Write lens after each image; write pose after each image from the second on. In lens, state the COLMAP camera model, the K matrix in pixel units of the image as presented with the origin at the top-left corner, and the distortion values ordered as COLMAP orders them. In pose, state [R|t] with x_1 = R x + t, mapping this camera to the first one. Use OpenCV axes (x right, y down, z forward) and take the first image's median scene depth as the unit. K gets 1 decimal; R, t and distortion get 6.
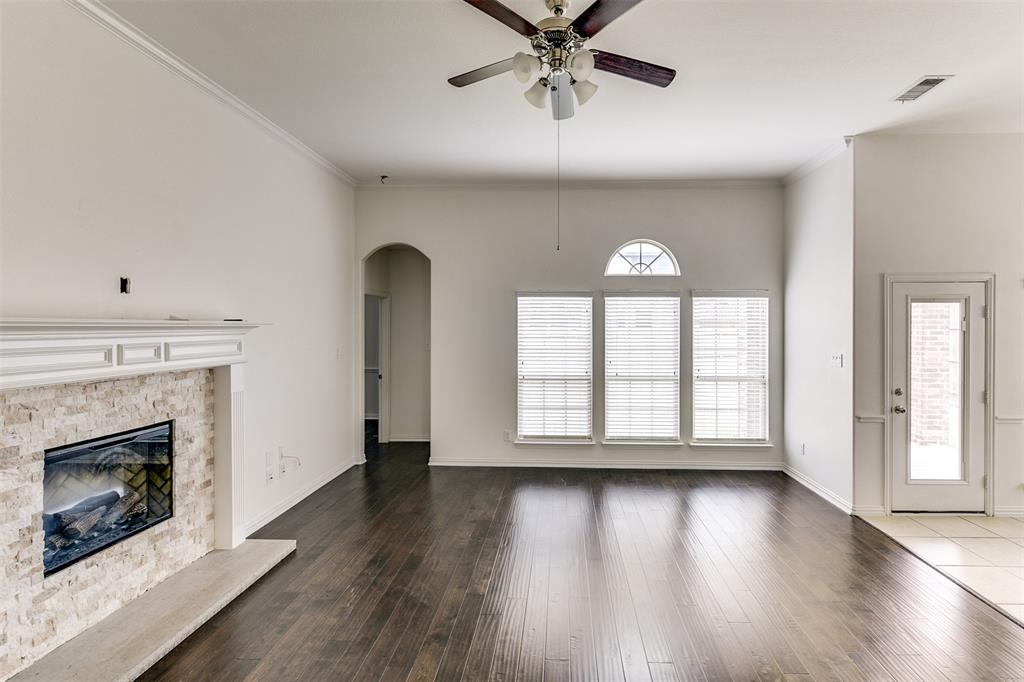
lens RADIAL K [[460.0, 0, 553.3], [0, 460.0, 325.2], [0, 0, 1]] dist [-0.008871, -0.000482]
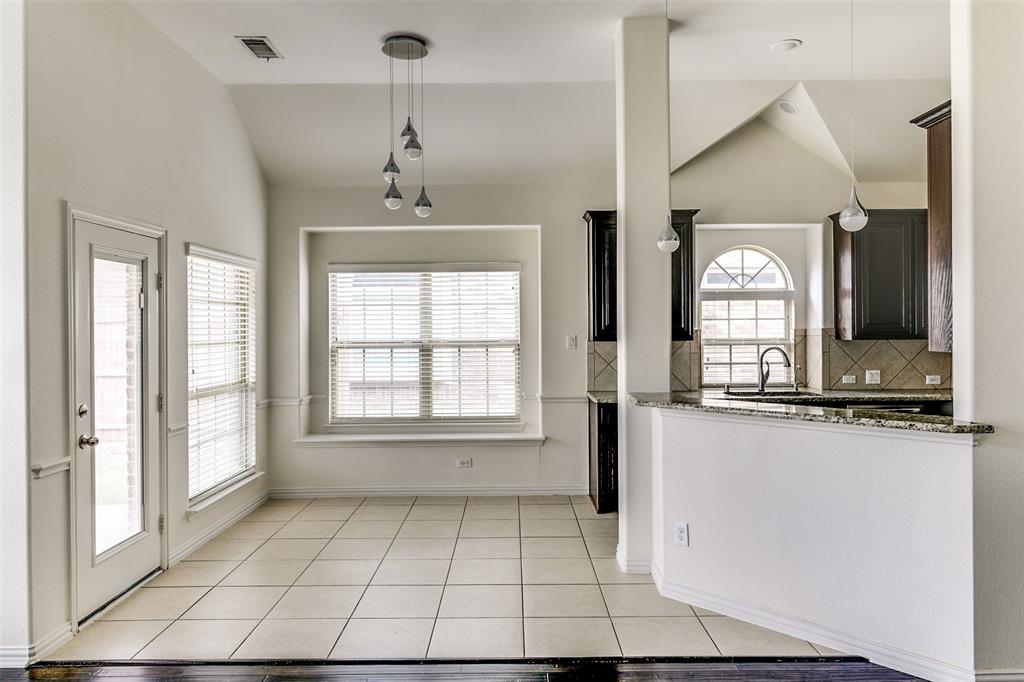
lens RADIAL K [[684.4, 0, 511.2], [0, 684.4, 330.0], [0, 0, 1]] dist [-0.000169, 0.004364]
pose [[-0.035647, -0.002655, 0.999361, -0.122873], [0.005922, 0.999978, 0.002868, 0.045294], [-0.999347, 0.006021, -0.035631, 0.493217]]
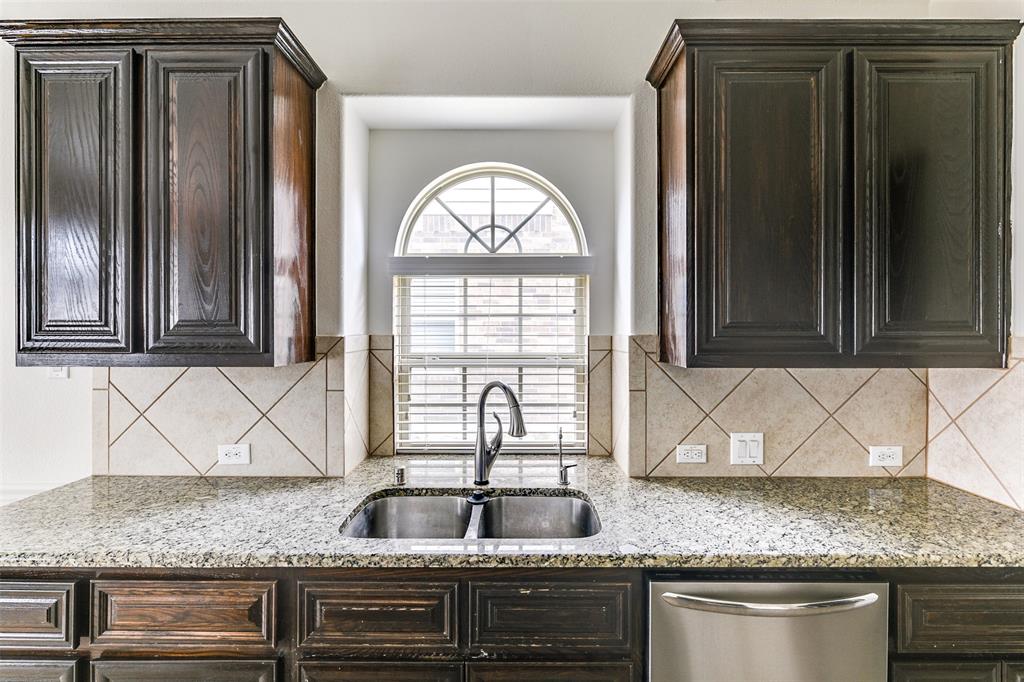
lens RADIAL K [[479.3, 0, 520.4], [0, 479.3, 329.0], [0, 0, 1]] dist [-0.002461, -0.000773]
pose [[-0.019903, -0.001803, 0.999800, 0.914894], [-0.001507, 0.999997, 0.001773, 0.043190], [-0.999801, -0.001471, -0.019906, -0.138670]]
